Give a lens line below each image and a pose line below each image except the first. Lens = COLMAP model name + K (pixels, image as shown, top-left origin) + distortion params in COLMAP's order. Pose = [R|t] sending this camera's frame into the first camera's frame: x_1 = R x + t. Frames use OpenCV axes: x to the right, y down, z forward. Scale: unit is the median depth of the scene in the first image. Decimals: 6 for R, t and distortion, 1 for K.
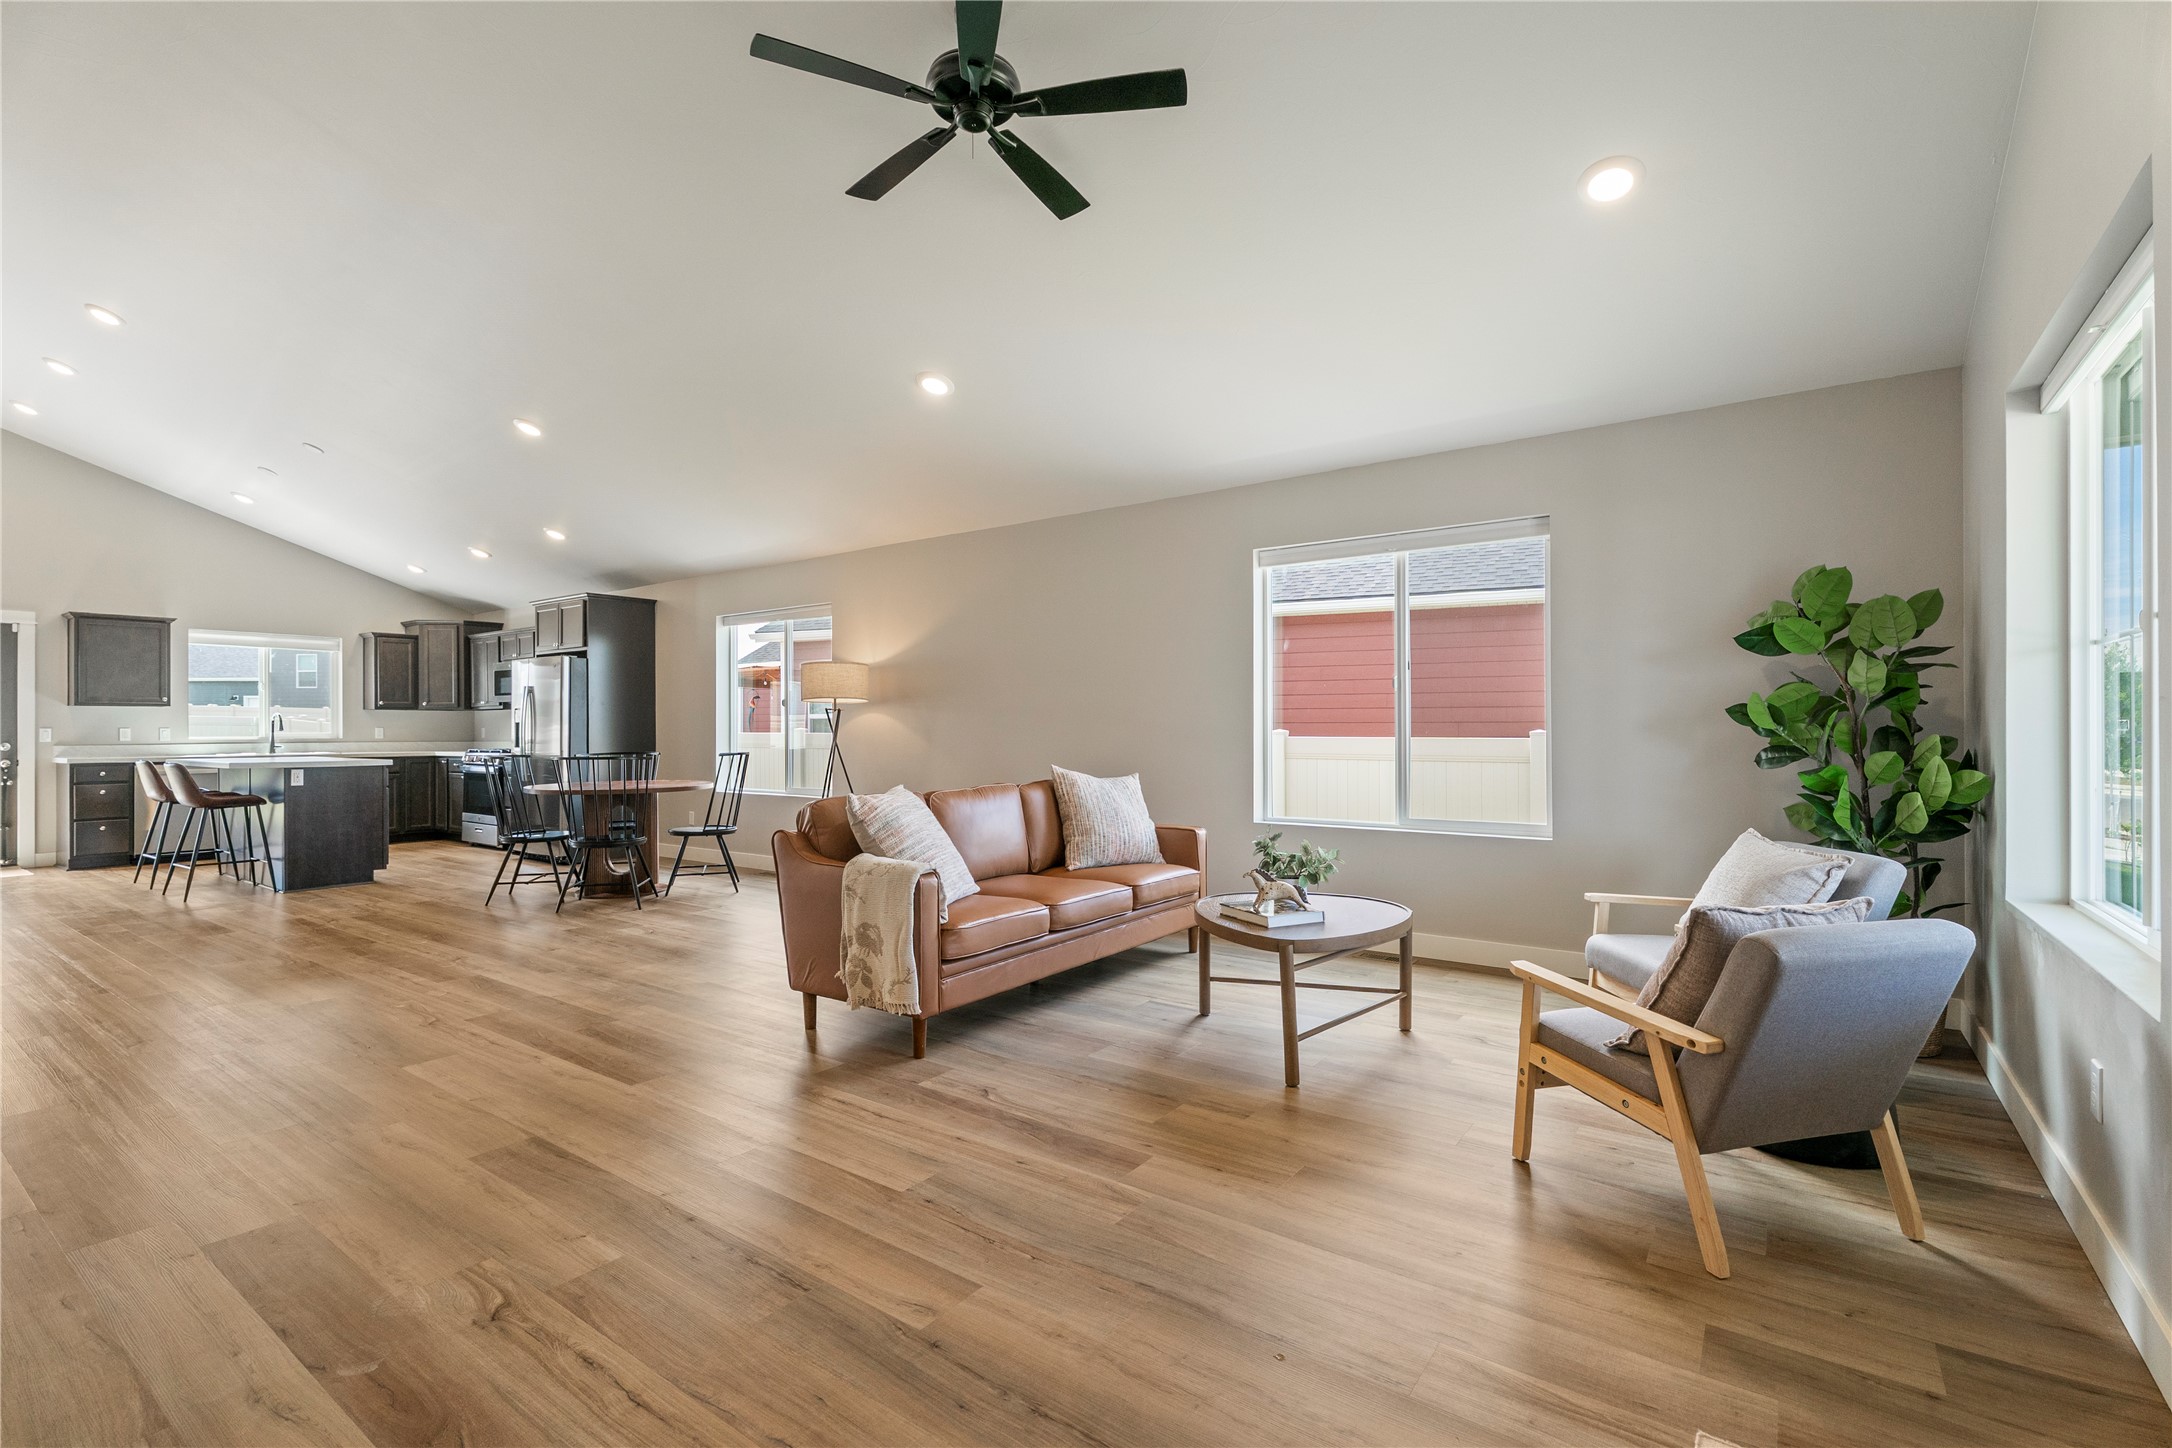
lens RADIAL K [[952.0, 0, 1094.5], [0, 952.0, 732.3], [0, 0, 1]] dist [-0.011088, -0.000740]
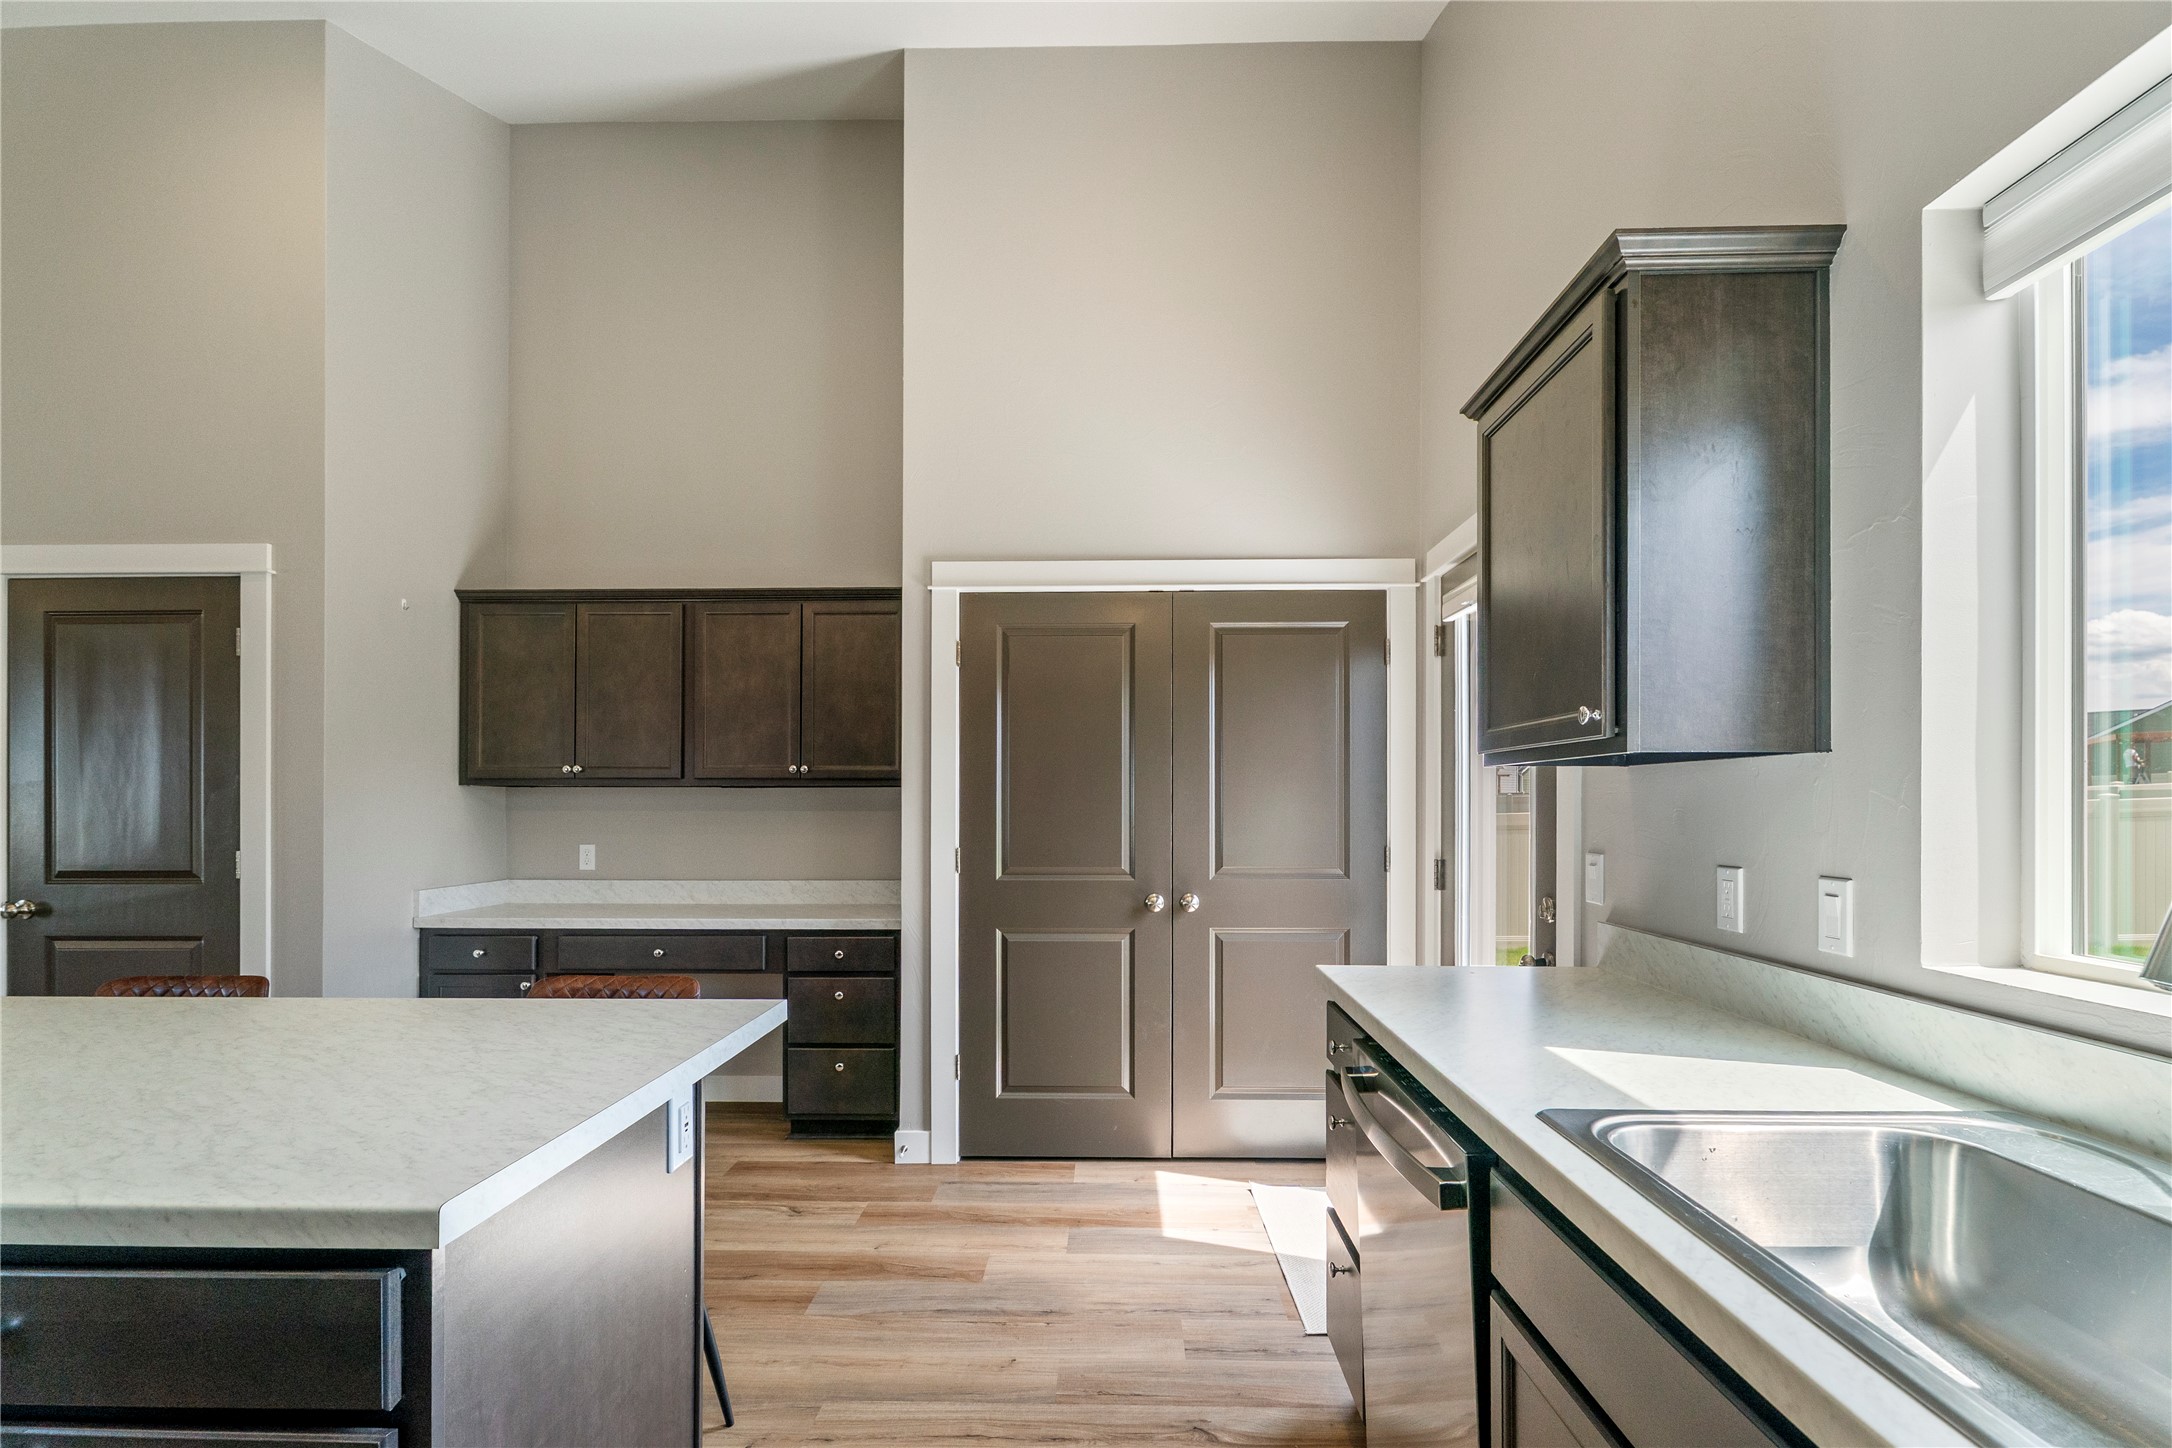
lens RADIAL K [[996.8, 0, 1088.0], [0, 996.8, 790.9], [0, 0, 1]] dist [0.030507, -0.012185]
pose [[-0.838647, -0.001123, -0.544675, -0.744040], [0.002688, 0.999977, -0.006201, -0.018099], [0.544669, -0.006664, -0.838624, 1.027428]]
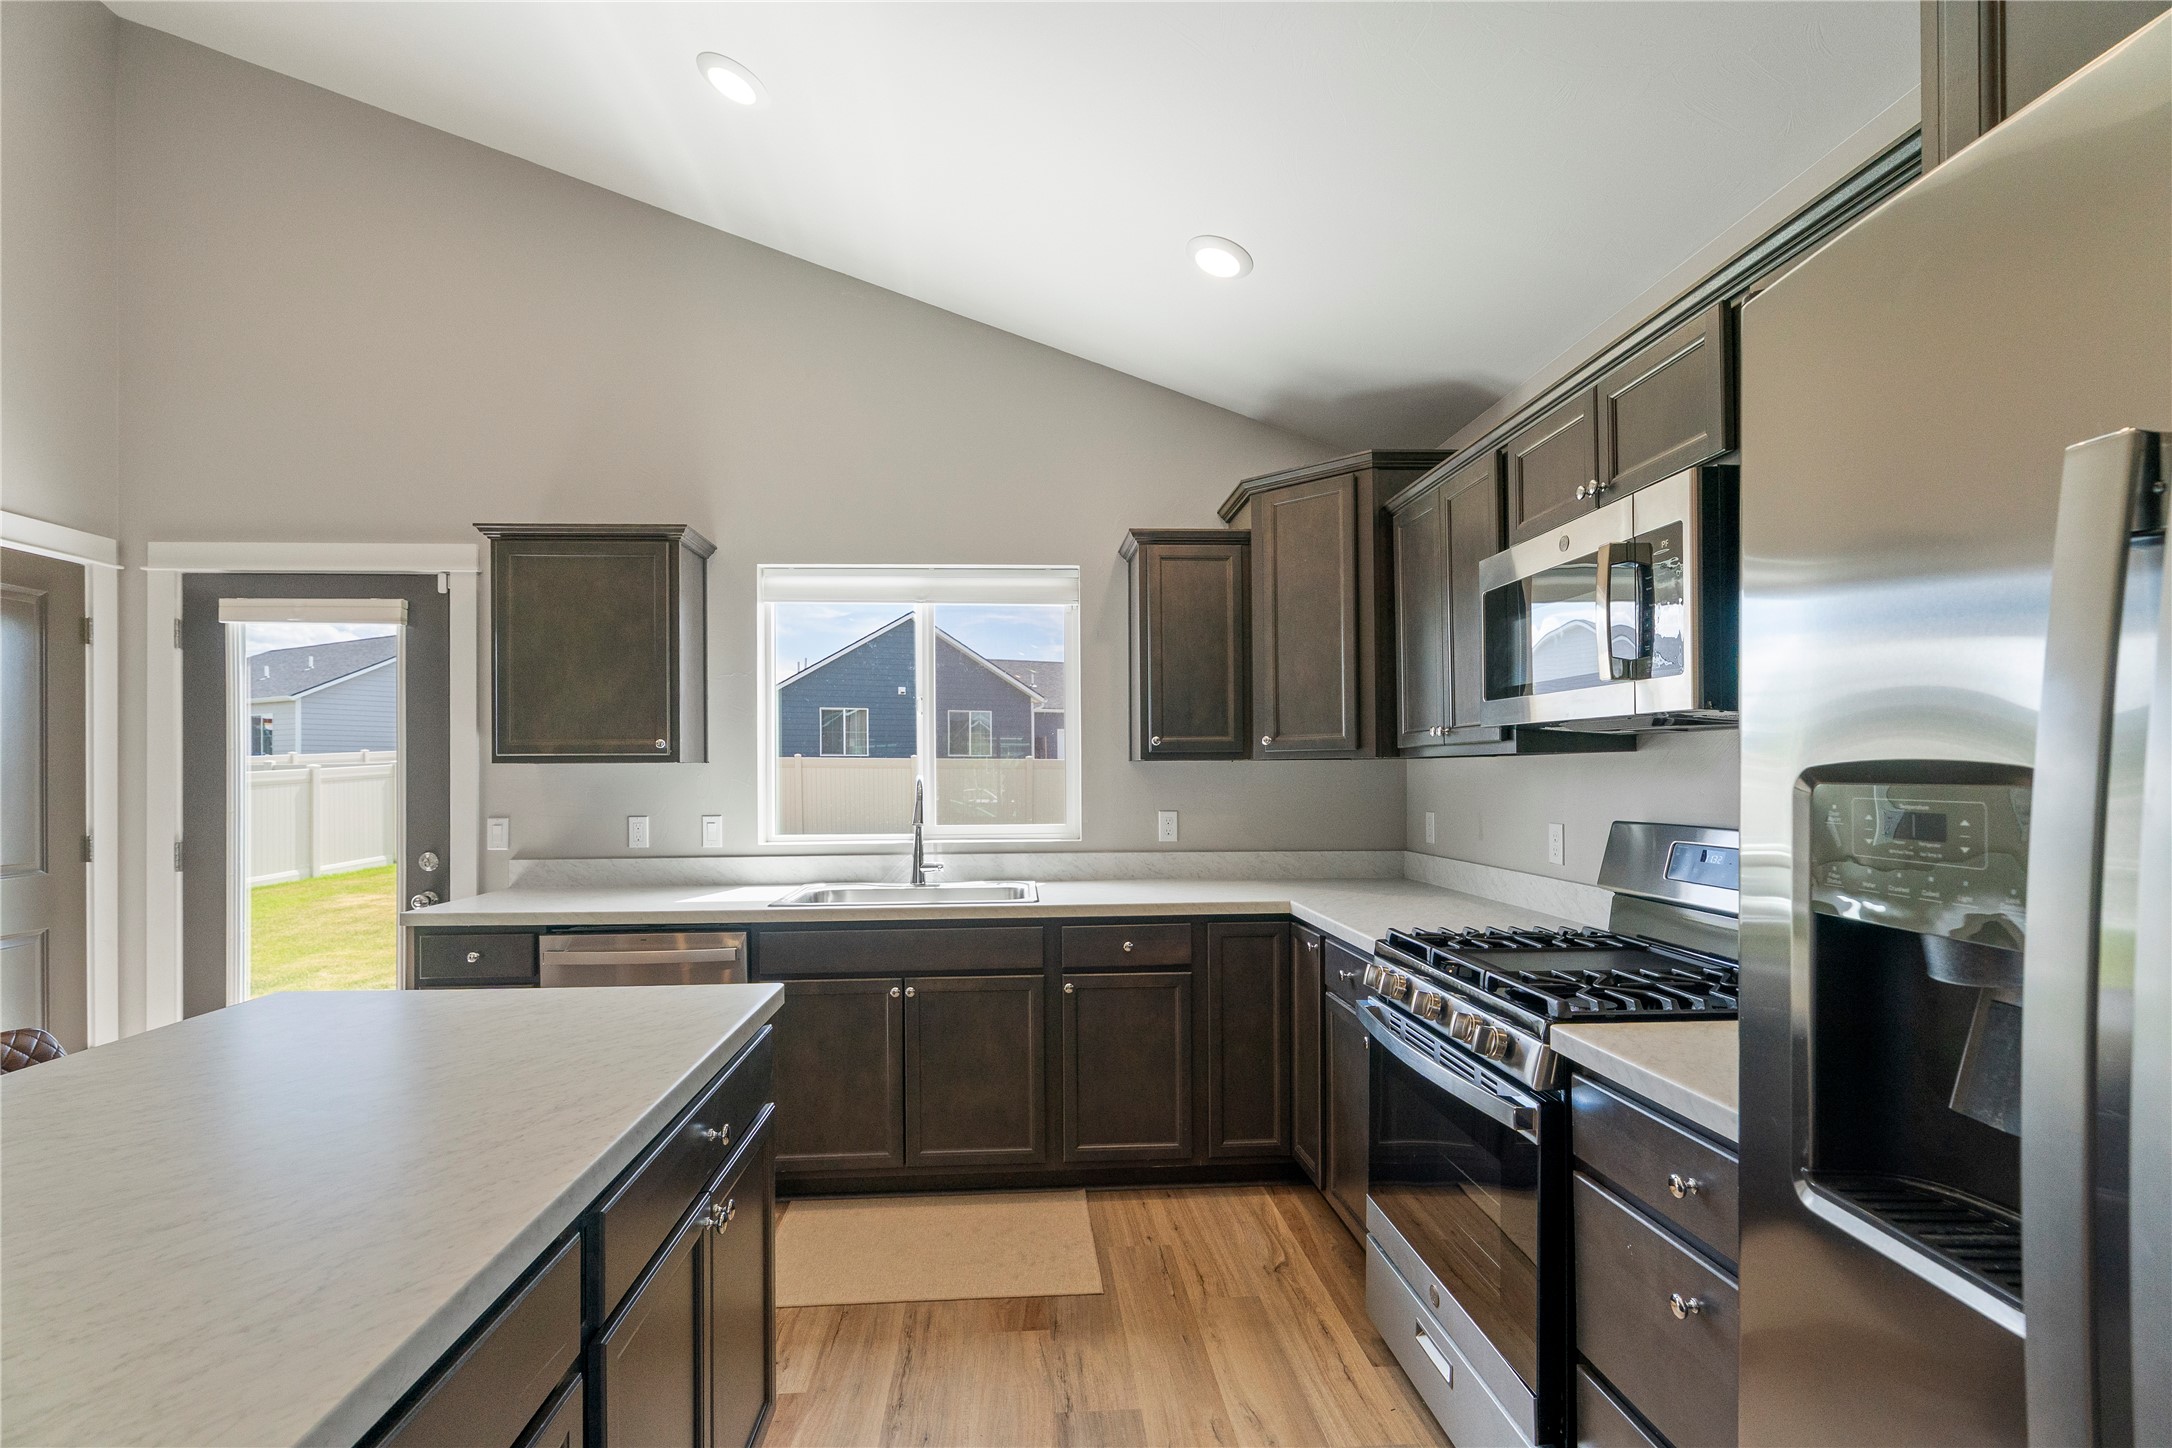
lens RADIAL K [[983.7, 0, 1064.7], [0, 983.7, 763.0], [0, 0, 1]] dist [0.002069, 0.000197]
pose [[0.617500, -0.005851, -0.786549, -0.540310], [0.001516, 0.999979, -0.006248, -0.022857], [0.786570, 0.002666, 0.617496, 0.819439]]
